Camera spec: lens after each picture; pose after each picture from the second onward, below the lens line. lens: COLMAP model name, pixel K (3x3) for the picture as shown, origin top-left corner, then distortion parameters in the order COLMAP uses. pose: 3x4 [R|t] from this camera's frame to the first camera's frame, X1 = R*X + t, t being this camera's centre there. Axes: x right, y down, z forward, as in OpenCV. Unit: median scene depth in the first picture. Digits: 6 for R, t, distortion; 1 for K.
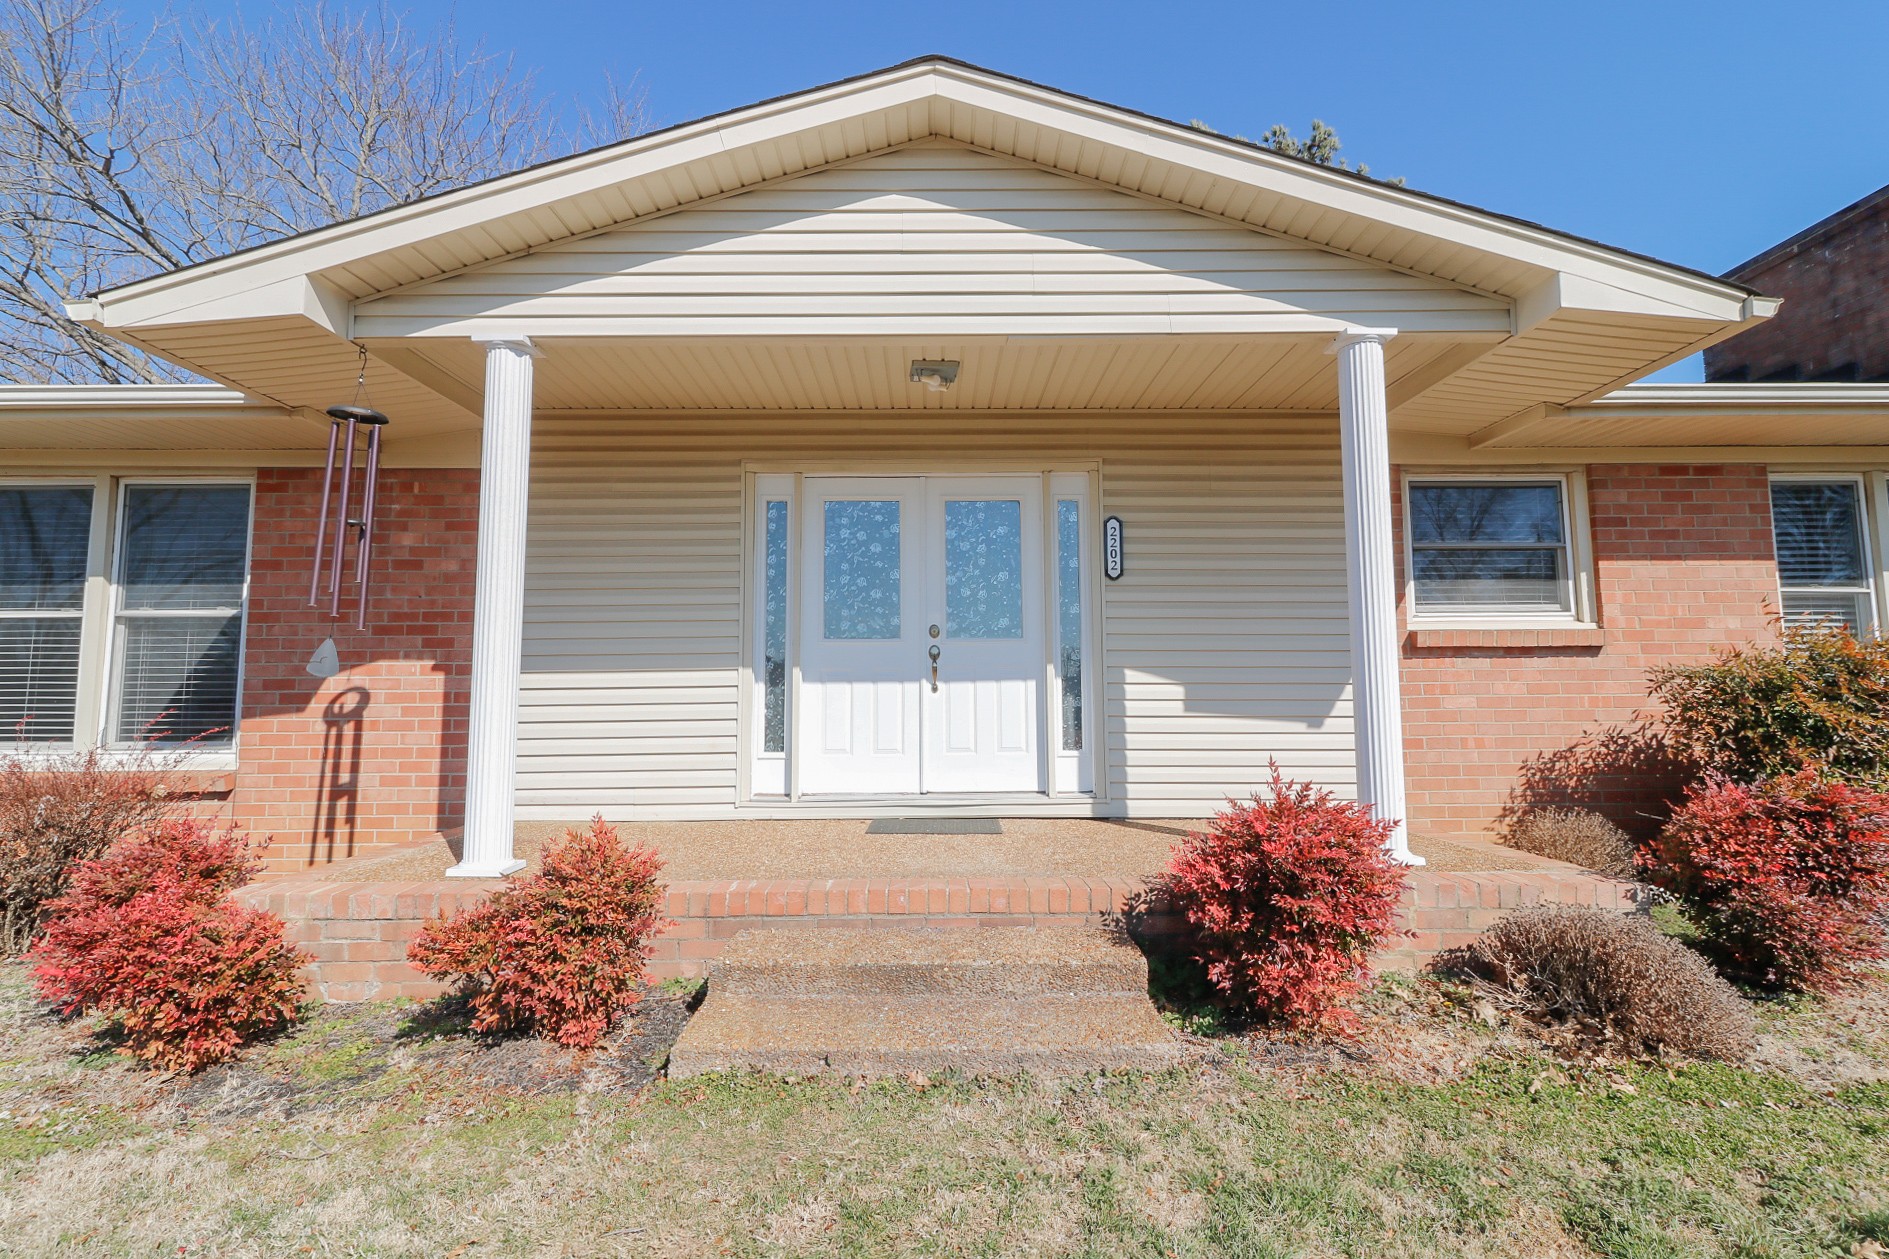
lens RADIAL K [[870.9, 0, 942.5], [0, 870.9, 613.8], [0, 0, 1]] dist [0.000389, -0.000941]
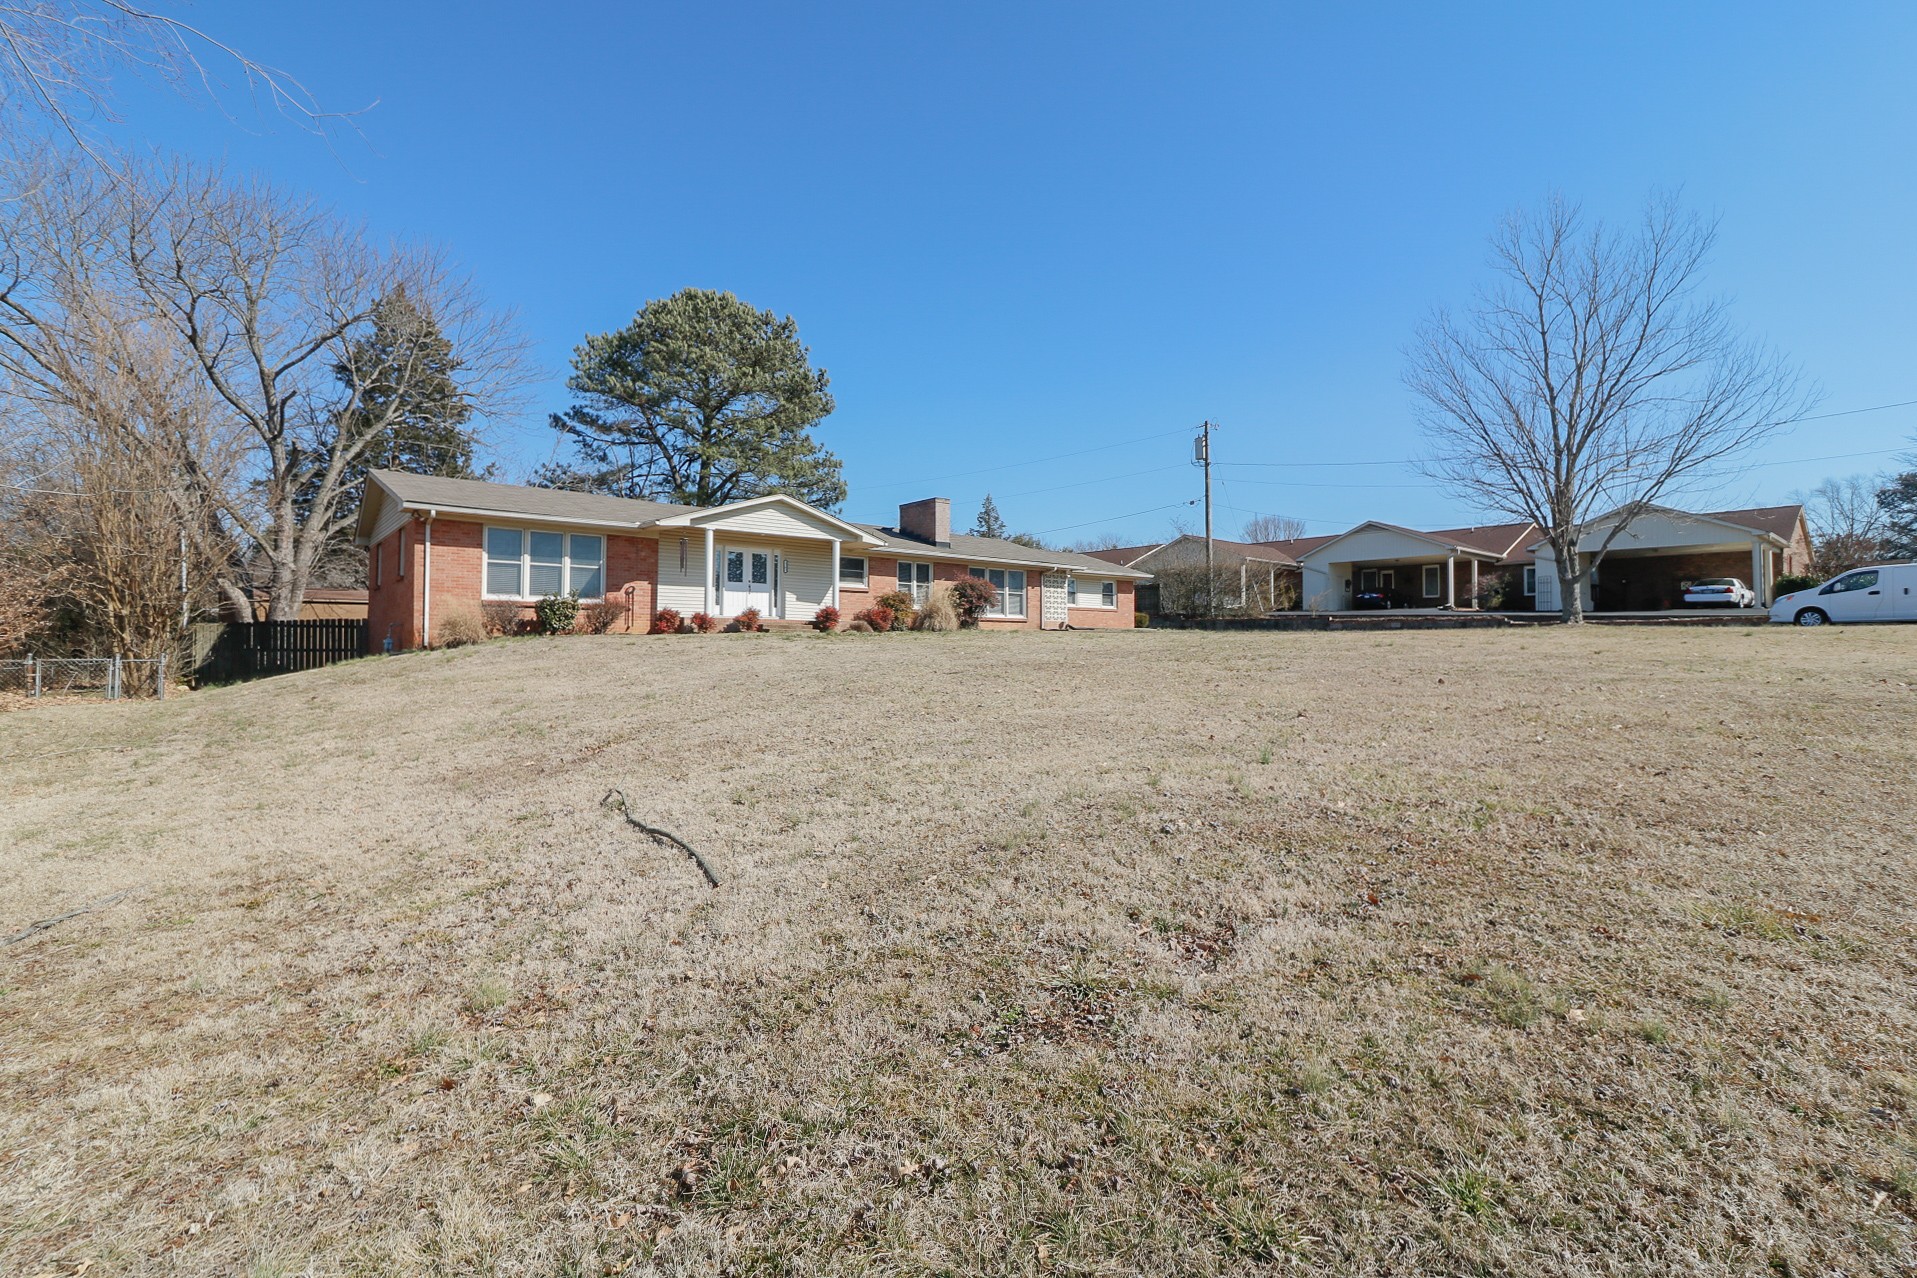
lens RADIAL K [[881.5, 0, 958.3], [0, 881.5, 629.1], [0, 0, 1]] dist [0.000002, -0.000633]
pose [[0.780938, 0.023602, 0.624163, -2.185690], [-0.072834, 0.995910, 0.053470, -0.059151], [-0.620348, -0.087217, 0.779462, -3.559985]]
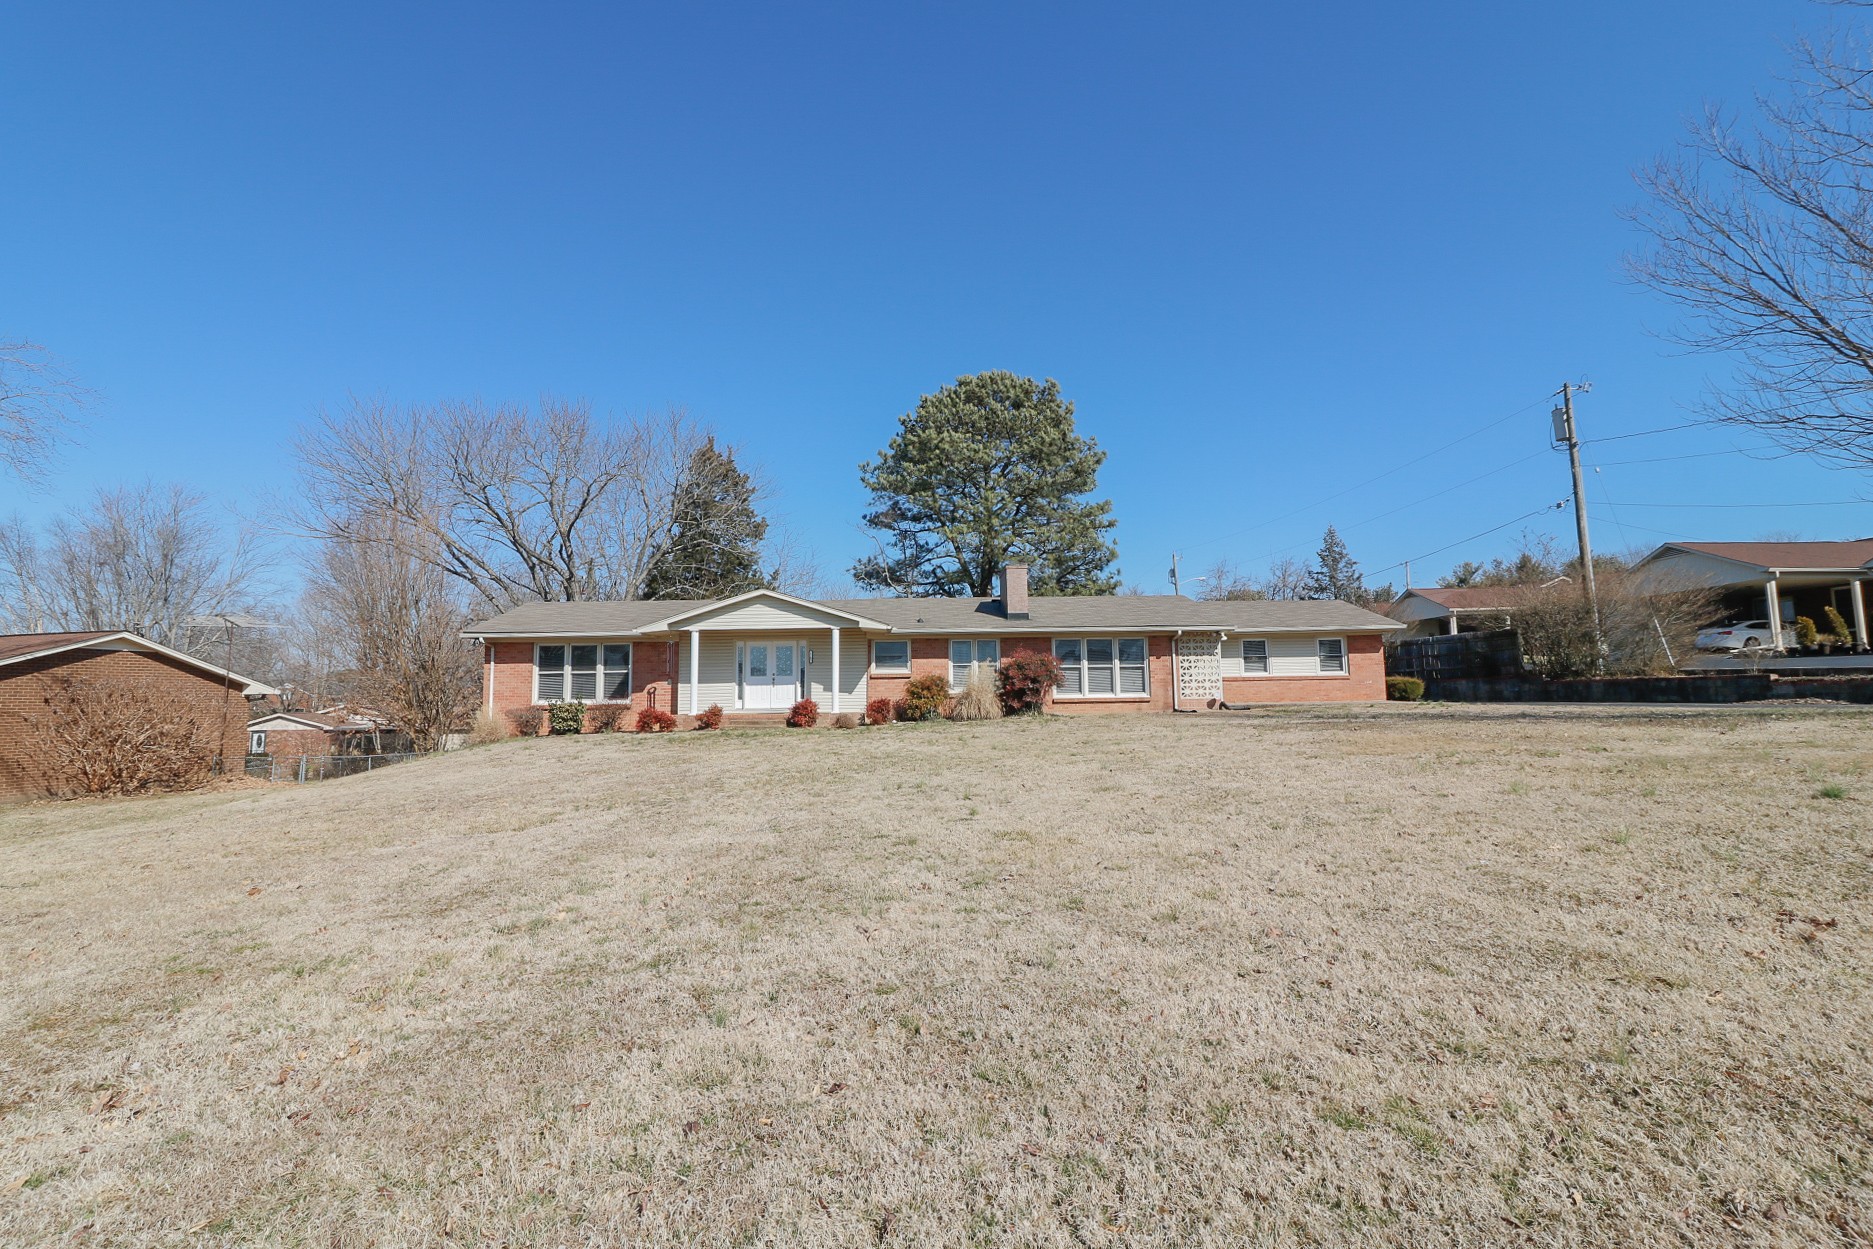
lens RADIAL K [[881.5, 0, 937.3], [0, 881.5, 612.3], [0, 0, 1]] dist [0.000494, -0.000422]
pose [[0.999971, -0.006587, 0.003740, 0.897894], [0.006596, 0.999976, -0.002159, -0.312347], [-0.003726, 0.002184, 0.999991, -3.945685]]
